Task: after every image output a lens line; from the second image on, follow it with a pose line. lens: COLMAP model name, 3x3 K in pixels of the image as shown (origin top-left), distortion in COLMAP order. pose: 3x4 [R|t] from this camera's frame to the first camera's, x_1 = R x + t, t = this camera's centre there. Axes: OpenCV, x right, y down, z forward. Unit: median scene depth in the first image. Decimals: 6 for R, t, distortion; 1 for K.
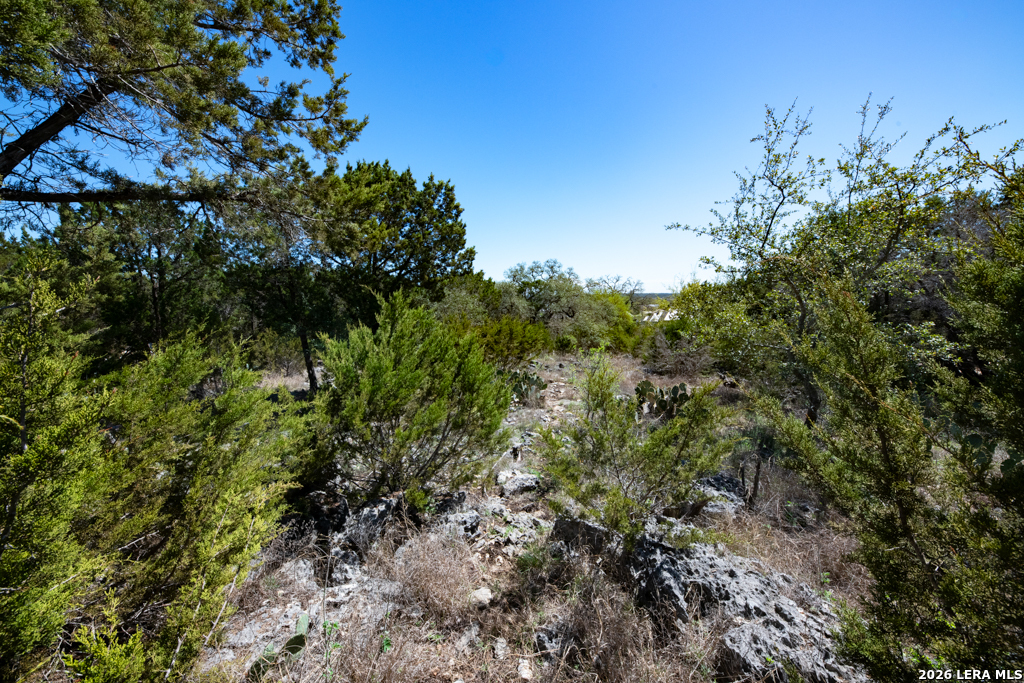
lens RADIAL K [[358.1, 0, 512.0], [0, 358.1, 341.5], [0, 0, 1]] dist [-0.000082, -0.000005]
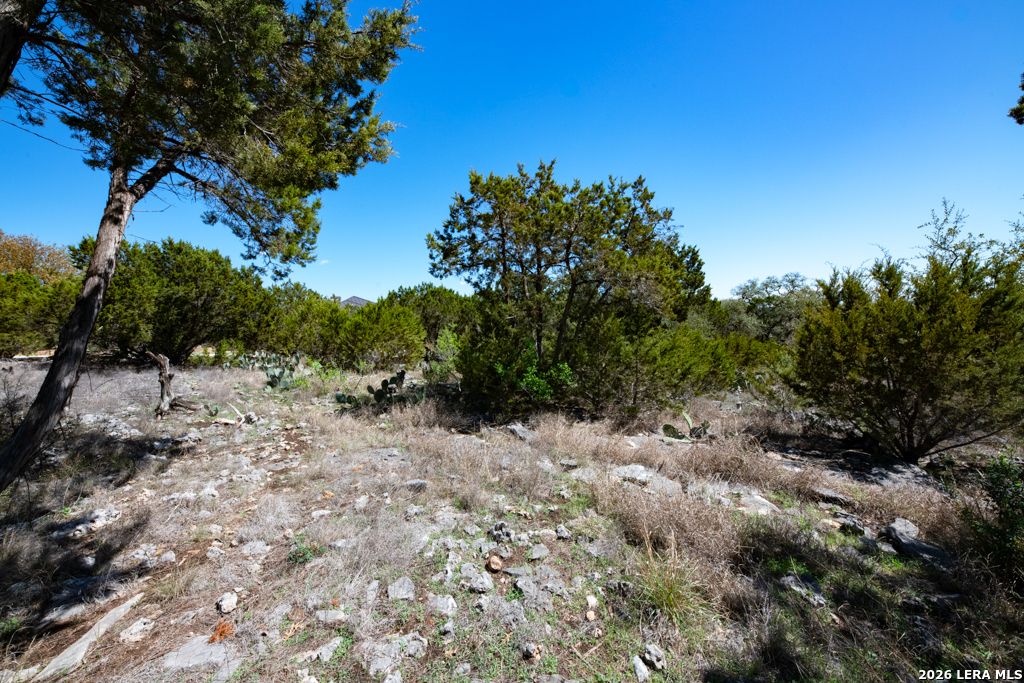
lens RADIAL K [[358.1, 0, 512.0], [0, 358.1, 341.5], [0, 0, 1]] dist [-0.000082, -0.000005]
pose [[0.843575, 0.034307, -0.535914, 0.000858], [-0.055303, 0.998201, -0.023151, 0.011592], [0.534156, 0.049167, 0.843955, -0.180901]]
